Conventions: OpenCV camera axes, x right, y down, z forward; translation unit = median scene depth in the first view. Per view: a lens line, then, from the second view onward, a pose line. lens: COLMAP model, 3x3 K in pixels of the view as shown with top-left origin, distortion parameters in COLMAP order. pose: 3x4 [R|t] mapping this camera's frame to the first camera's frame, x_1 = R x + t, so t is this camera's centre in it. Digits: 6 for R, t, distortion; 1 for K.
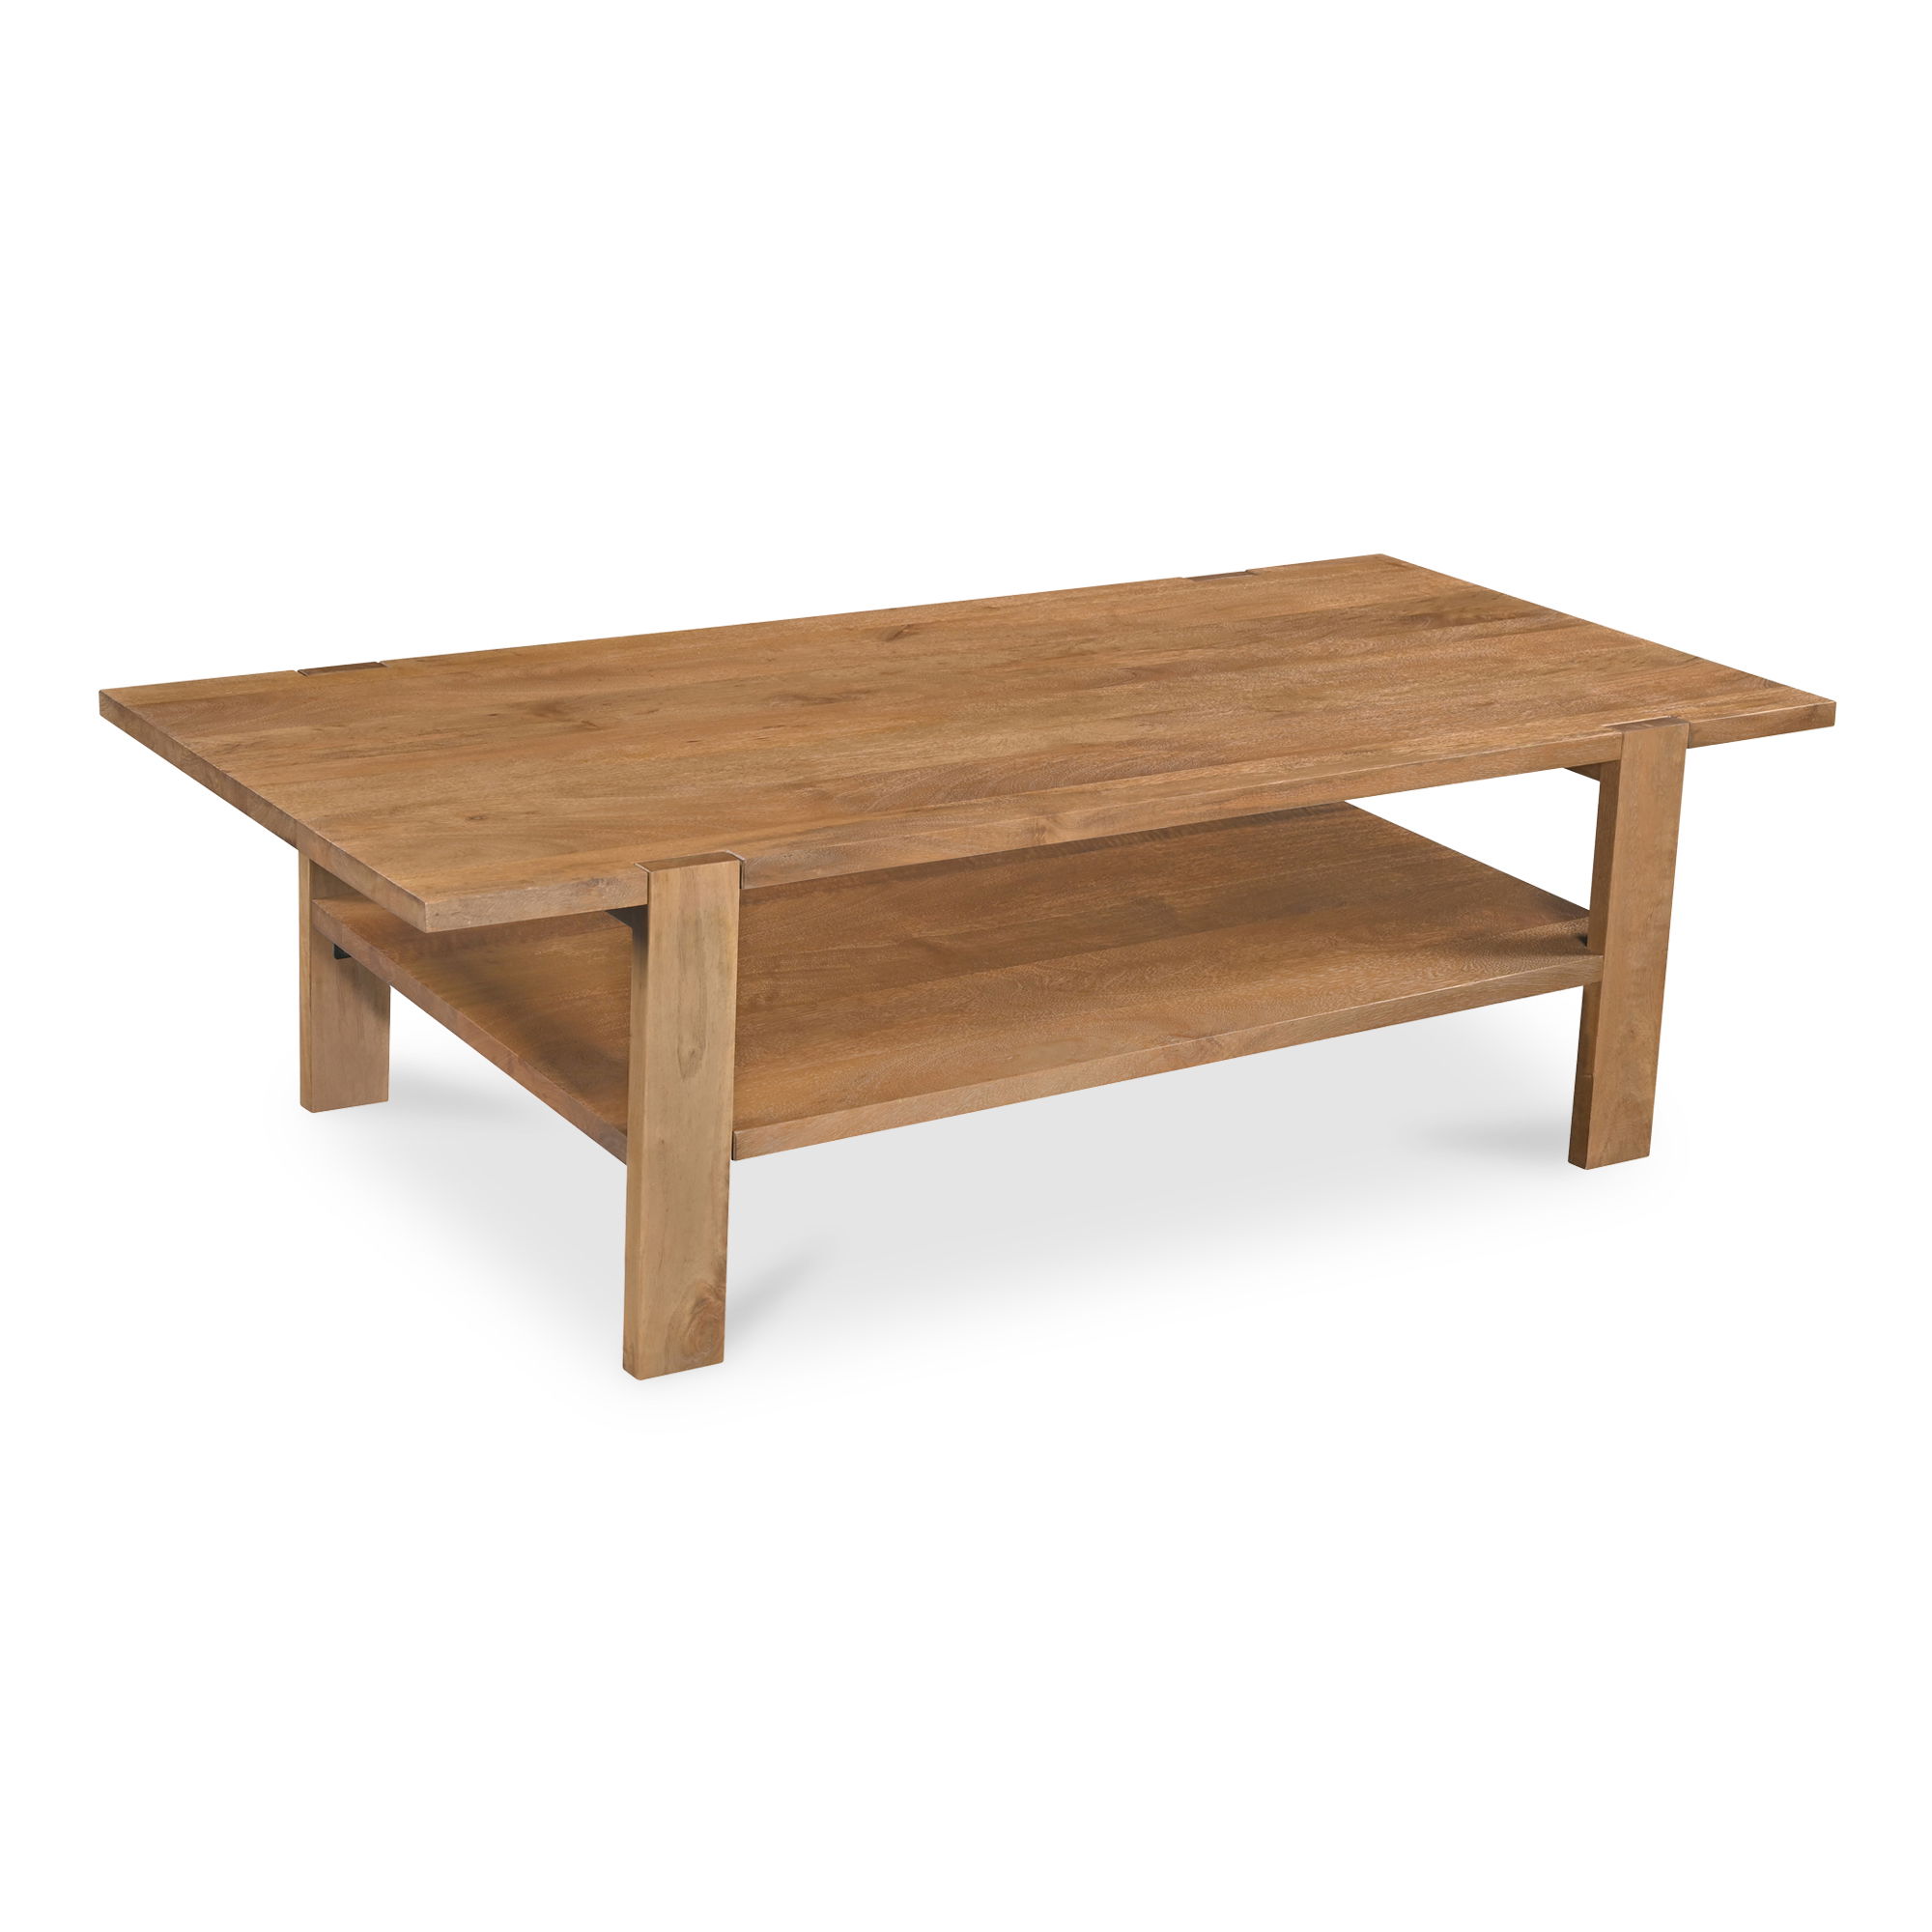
lens RADIAL K [[4199.2, 0, 952.8], [0, 4199.2, 948.0], [0, 0, 1]] dist [0.024278, 0.000000]
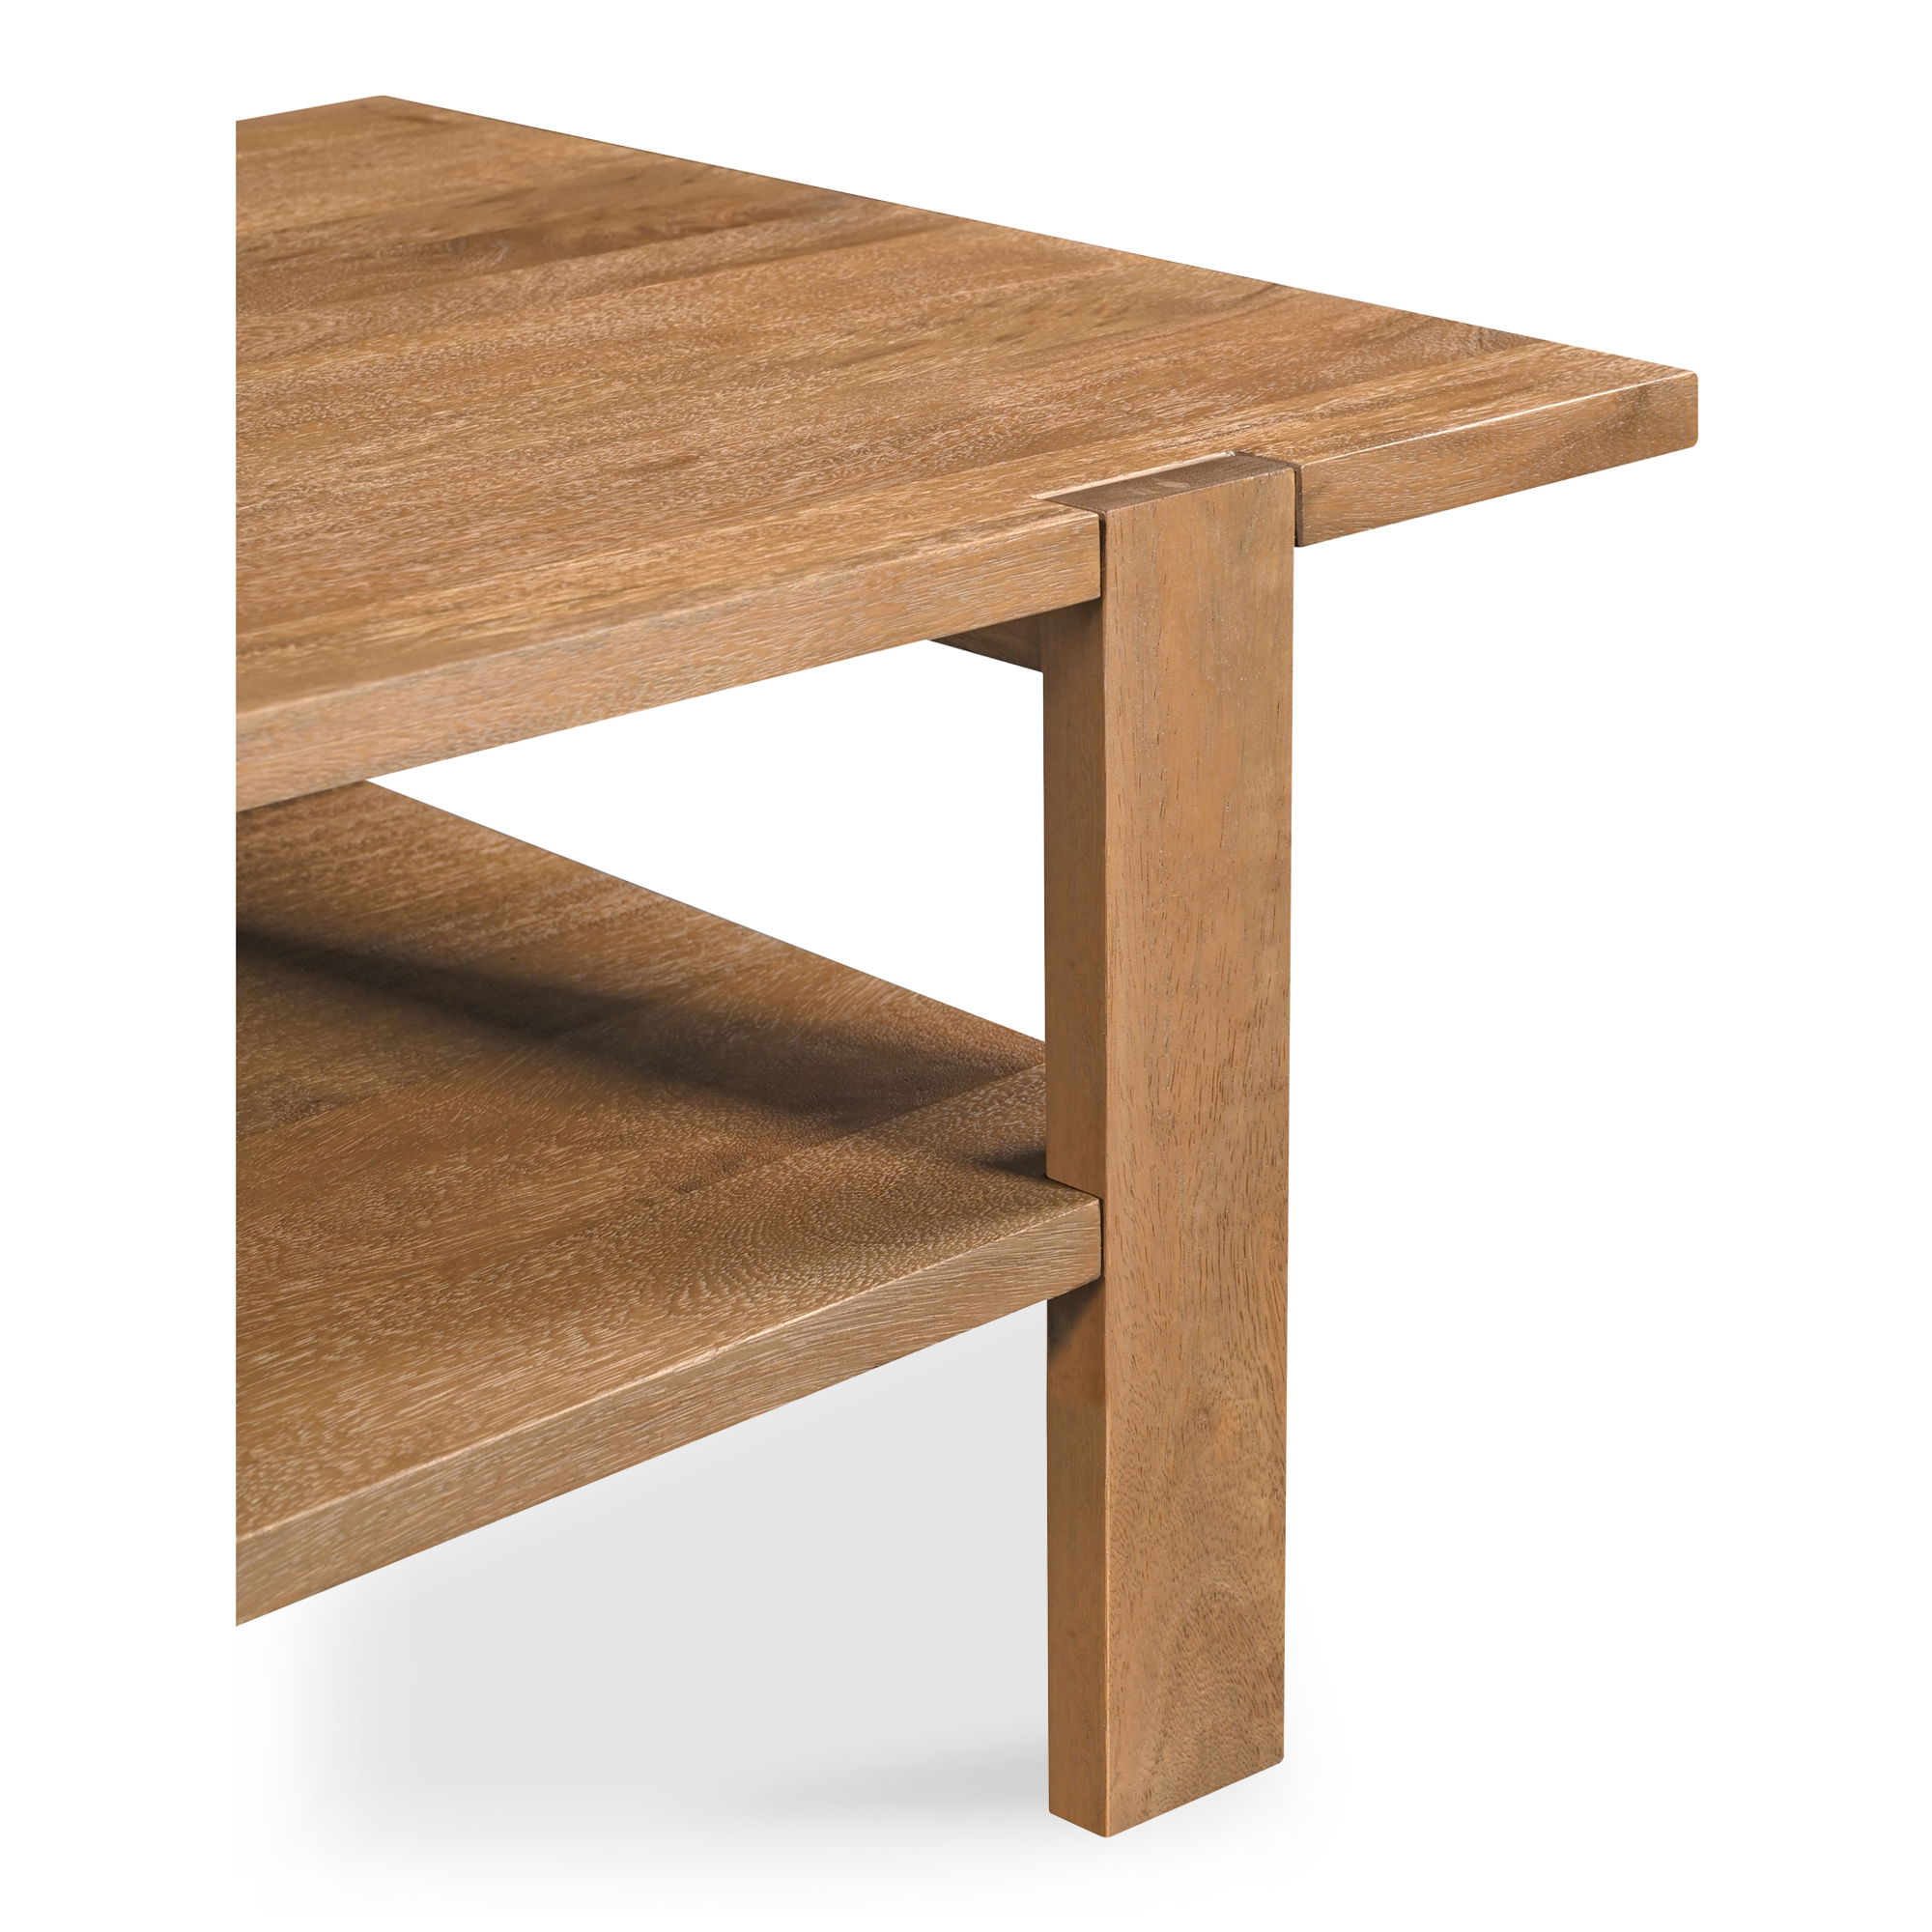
lens RADIAL K [[6179.2, 0, 966.3], [0, 6179.2, 971.6], [0, 0, 1]] dist [-0.066203, 0.000000]
pose [[0.984309, -0.096001, 0.148051, 0.075450], [0.094688, 0.995380, 0.015905, -0.024624], [-0.148894, -0.001637, 0.988852, 0.529273]]
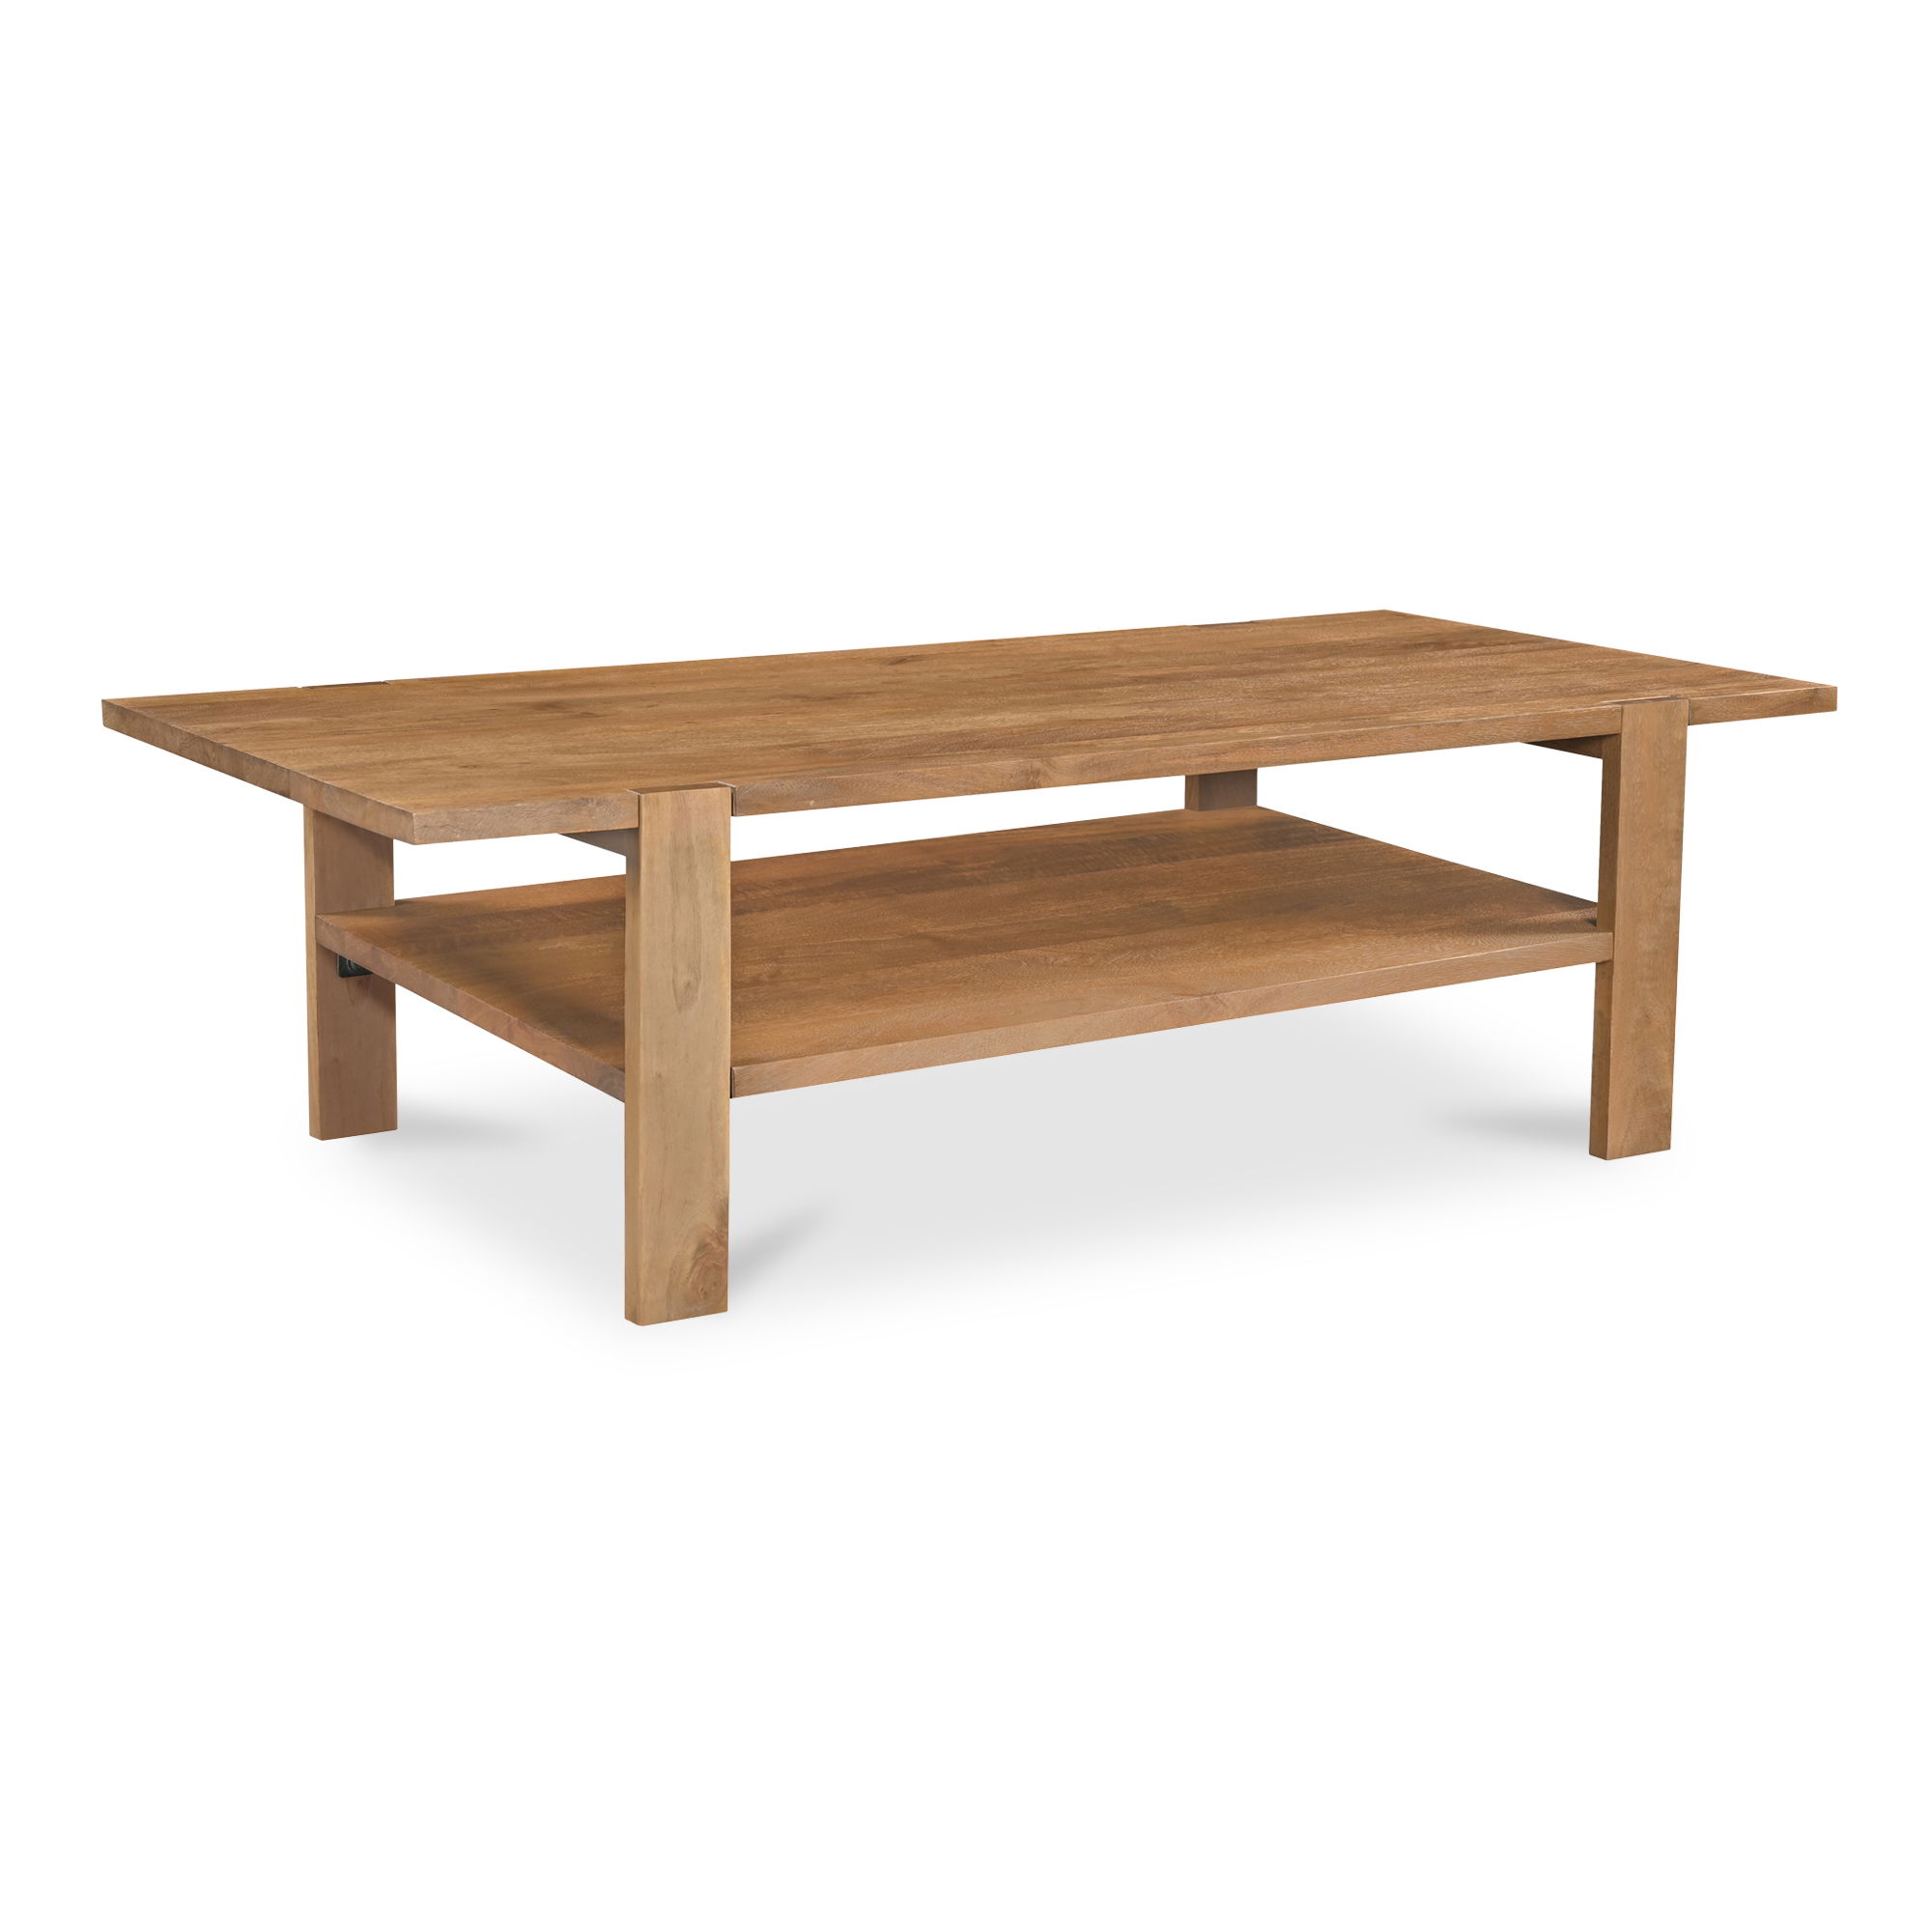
lens RADIAL K [[4199.4, 0, 983.8], [0, 4199.4, 961.0], [0, 0, 1]] dist [0.049199, 0.000000]
pose [[0.999574, -0.026564, -0.012081, 0.017888], [0.024958, 0.992722, -0.117814, 0.122006], [0.015123, 0.117462, 0.992962, 0.010621]]
